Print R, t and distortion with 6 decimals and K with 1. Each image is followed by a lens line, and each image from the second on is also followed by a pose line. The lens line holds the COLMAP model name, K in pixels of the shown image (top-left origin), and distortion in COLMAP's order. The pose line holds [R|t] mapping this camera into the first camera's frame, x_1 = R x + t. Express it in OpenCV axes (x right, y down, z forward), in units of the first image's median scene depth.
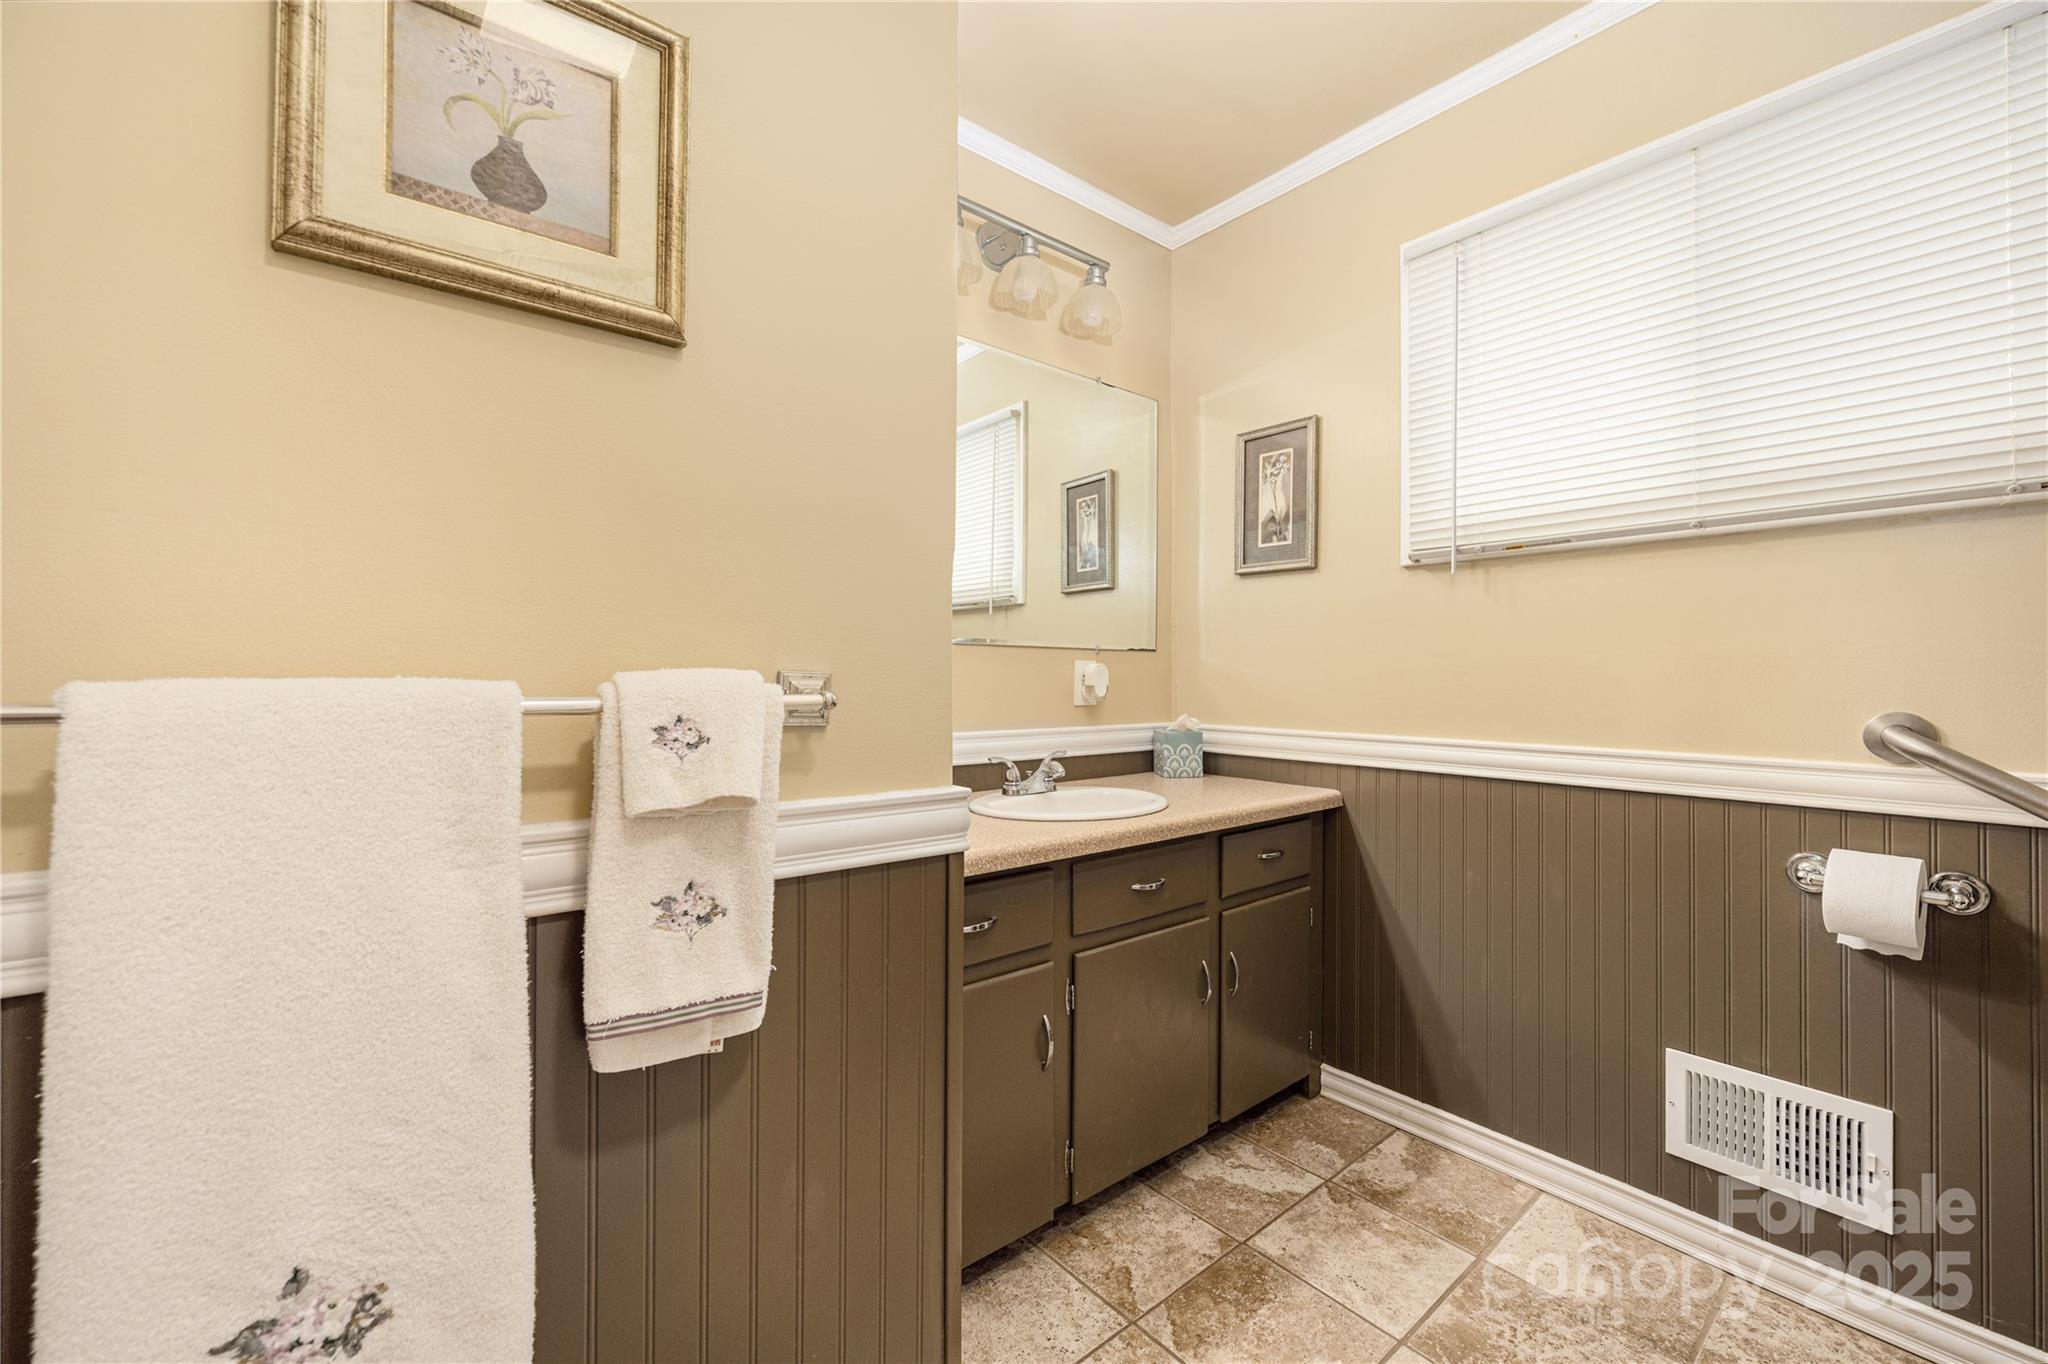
lens RADIAL K [[827.5, 0, 1025.9], [0, 827.5, 669.3], [0, 0, 1]] dist [-0.001169, -0.001246]
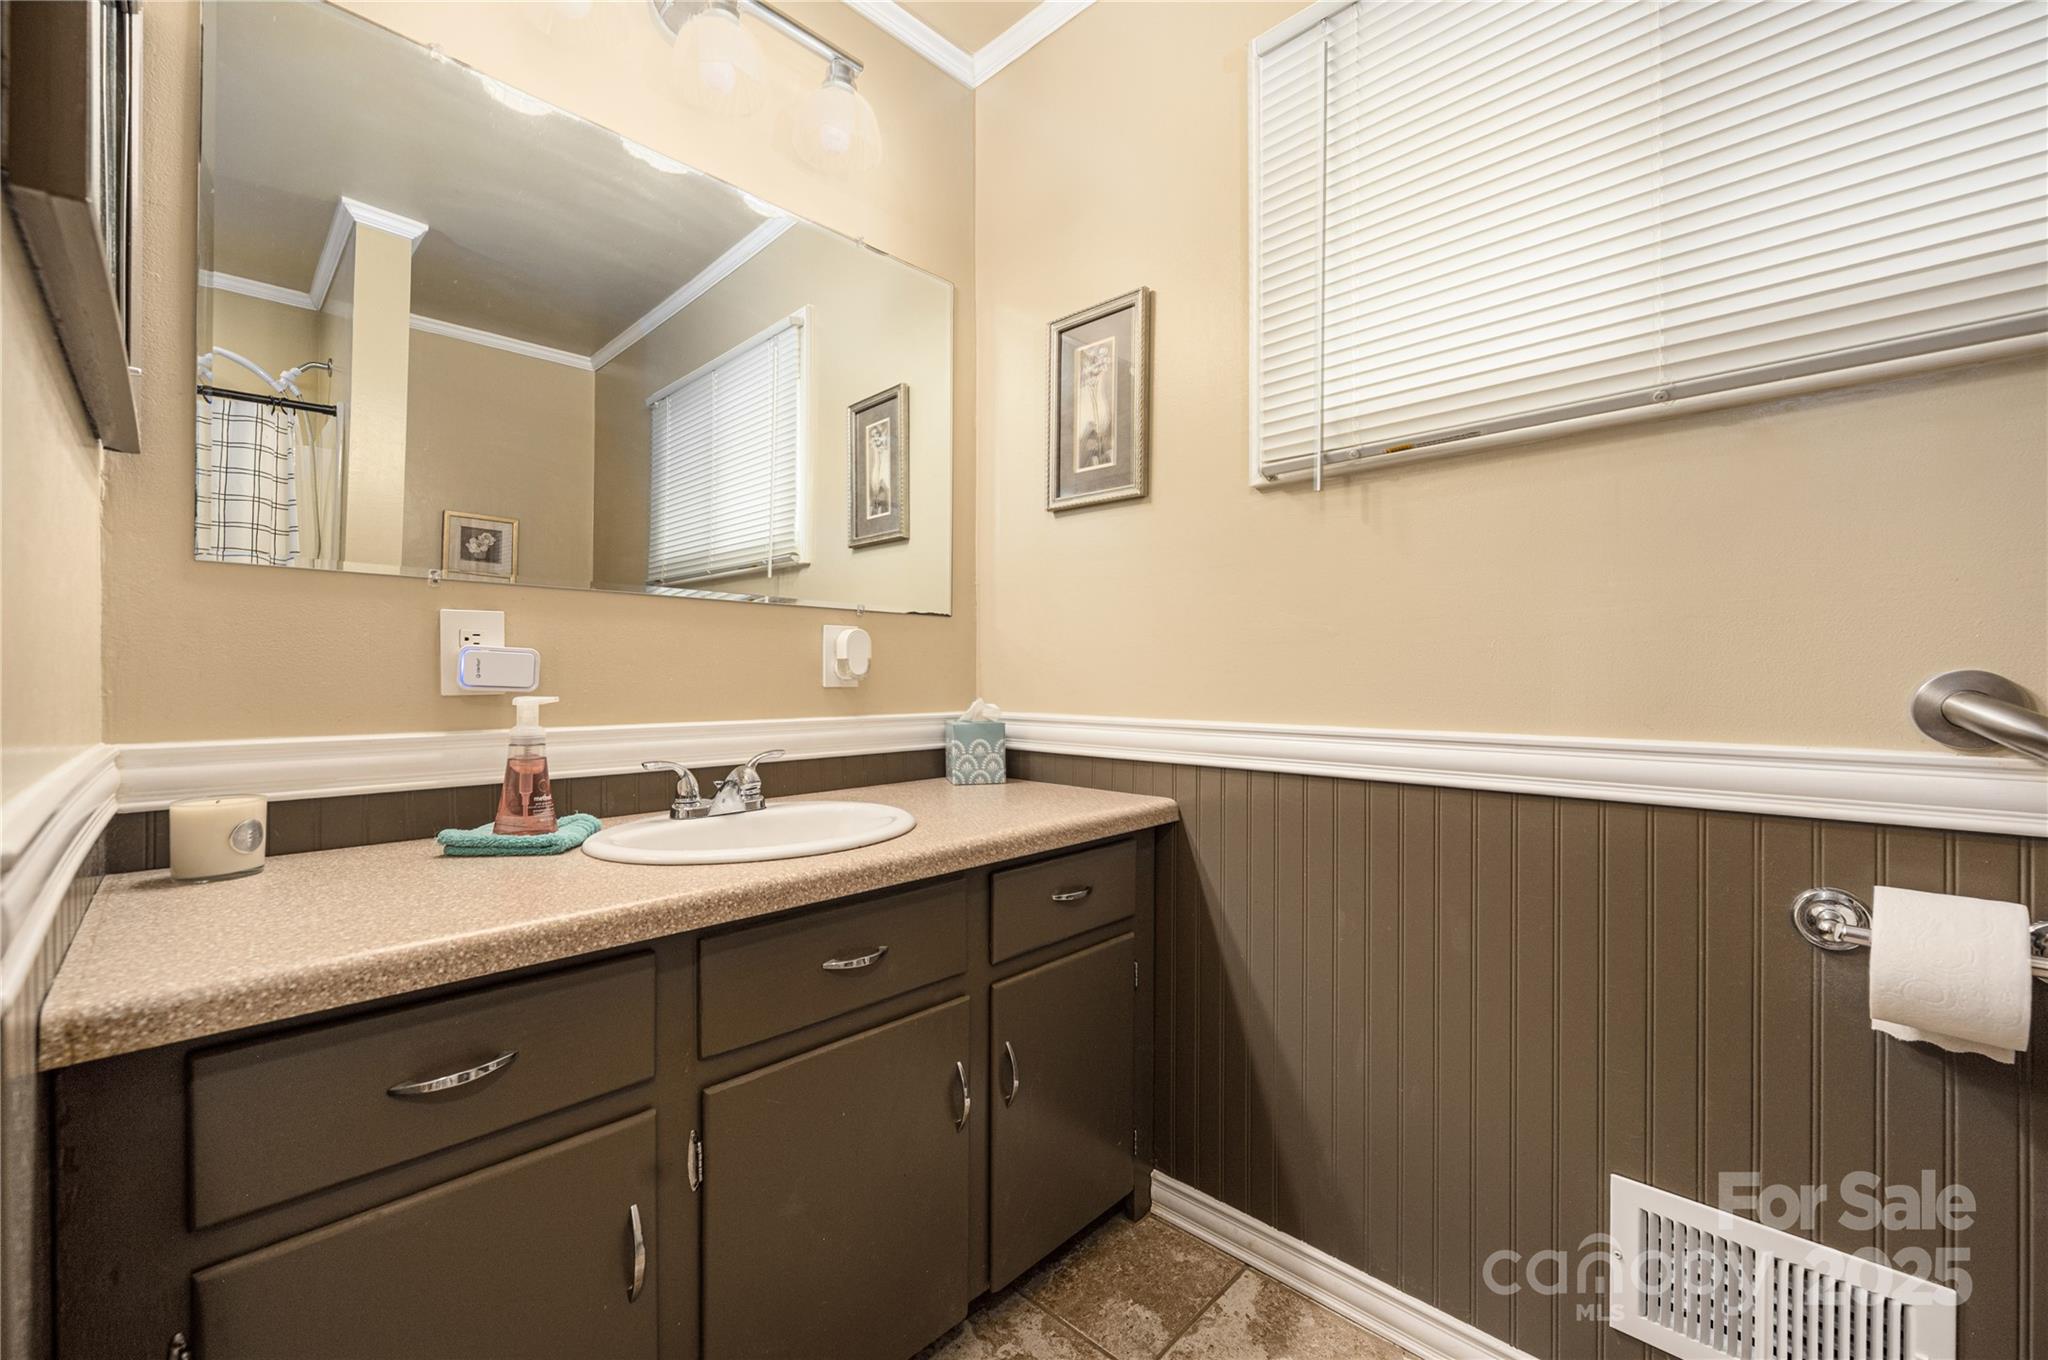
lens RADIAL K [[833.6, 0, 1022.3], [0, 833.6, 680.4], [0, 0, 1]] dist [-0.002745, 0.000700]
pose [[0.994402, -0.005507, 0.105517, 0.185549], [0.004109, 0.999901, 0.013463, 0.033945], [-0.105581, -0.012955, 0.994326, 0.312668]]
